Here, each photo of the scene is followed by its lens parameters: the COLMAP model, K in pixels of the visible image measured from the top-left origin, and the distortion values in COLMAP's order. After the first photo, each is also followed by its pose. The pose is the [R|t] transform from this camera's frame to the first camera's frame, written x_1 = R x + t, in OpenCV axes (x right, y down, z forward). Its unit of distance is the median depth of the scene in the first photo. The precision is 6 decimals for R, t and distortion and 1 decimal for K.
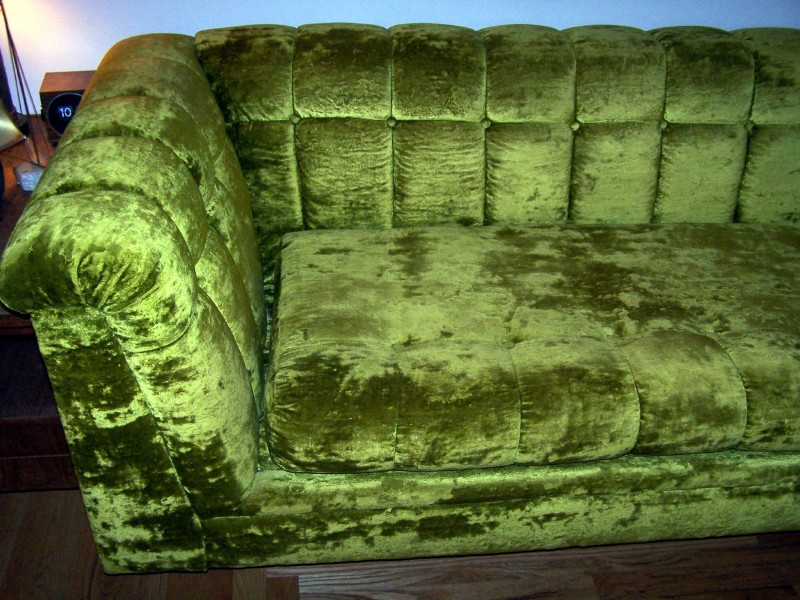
lens RADIAL K [[920.3, 0, 398.1], [0, 920.3, 303.2], [0, 0, 1]] dist [-0.107675, 0.000000]
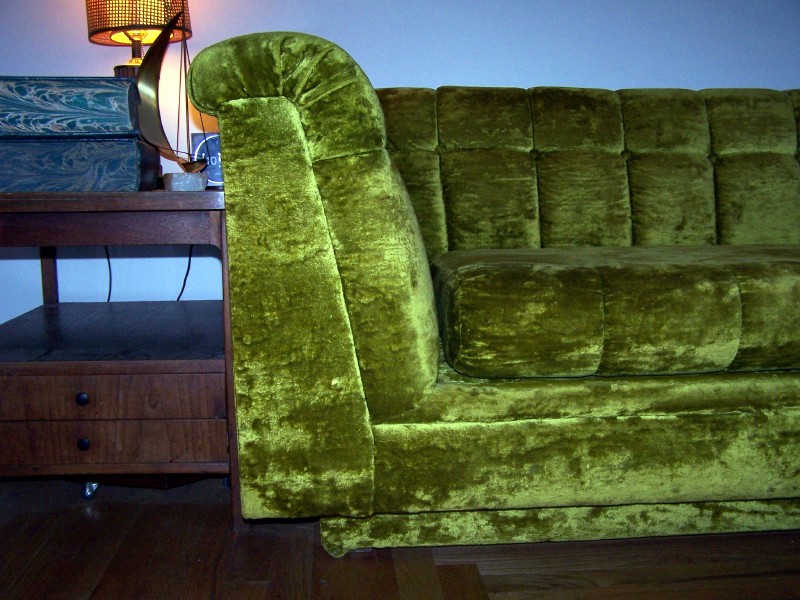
lens RADIAL K [[920.3, 0, 405.1], [0, 920.3, 301.2], [0, 0, 1]] dist [-0.107675, 0.000000]
pose [[0.999055, -0.032806, -0.028522, -0.128029], [0.015969, 0.887202, -0.461104, 0.417176], [0.040432, 0.460213, 0.886887, 0.170815]]
